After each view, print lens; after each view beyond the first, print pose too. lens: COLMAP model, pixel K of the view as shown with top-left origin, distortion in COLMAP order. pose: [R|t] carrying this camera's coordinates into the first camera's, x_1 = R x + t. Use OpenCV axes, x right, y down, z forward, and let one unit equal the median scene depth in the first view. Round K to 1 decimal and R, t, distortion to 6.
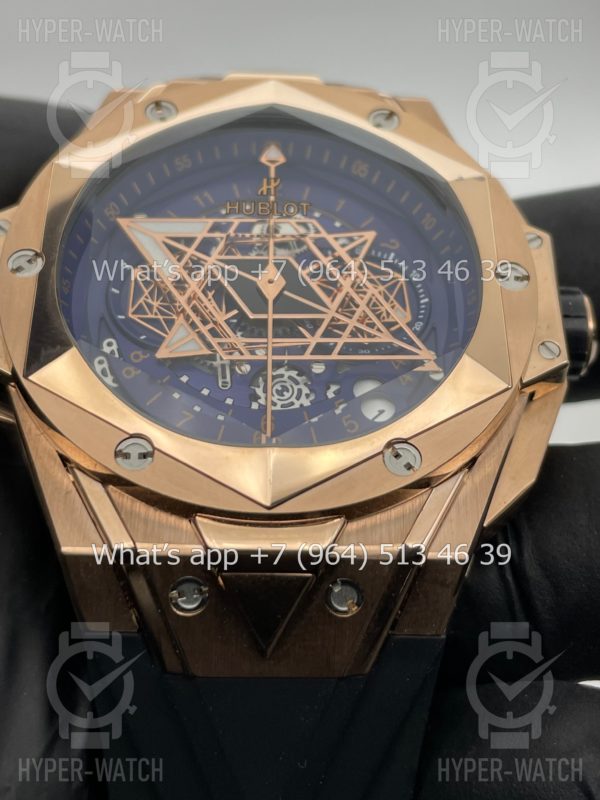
lens RADIAL K [[1168.0, 0, 300.0], [0, 1168.0, 400.0], [0, 0, 1]] dist [-0.012236, -0.088172]
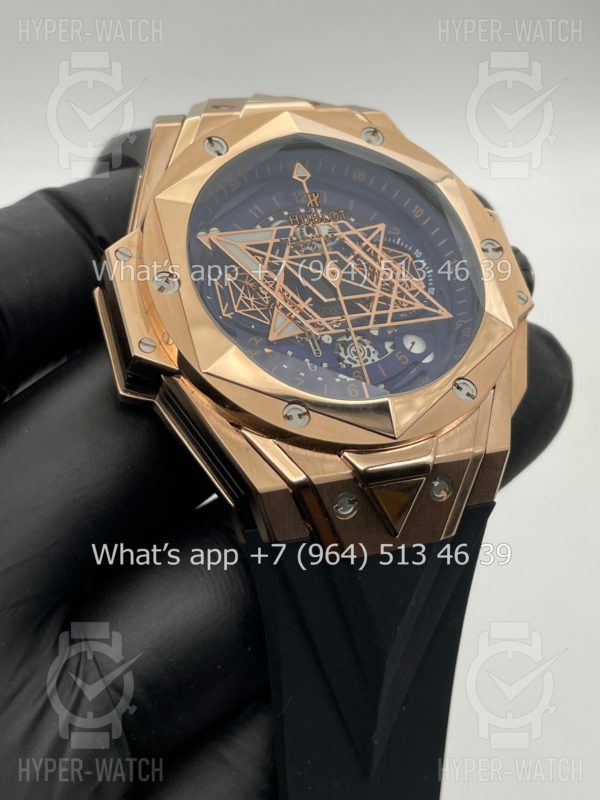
lens RADIAL K [[1182.1, 0, 300.0], [0, 1182.1, 400.0], [0, 0, 1]] dist [0.021383, -0.041187]
pose [[0.941610, -0.154732, 0.299046, -0.502340], [0.117305, 0.983263, 0.139402, -0.153531], [-0.315610, -0.096182, 0.944002, -0.317696]]
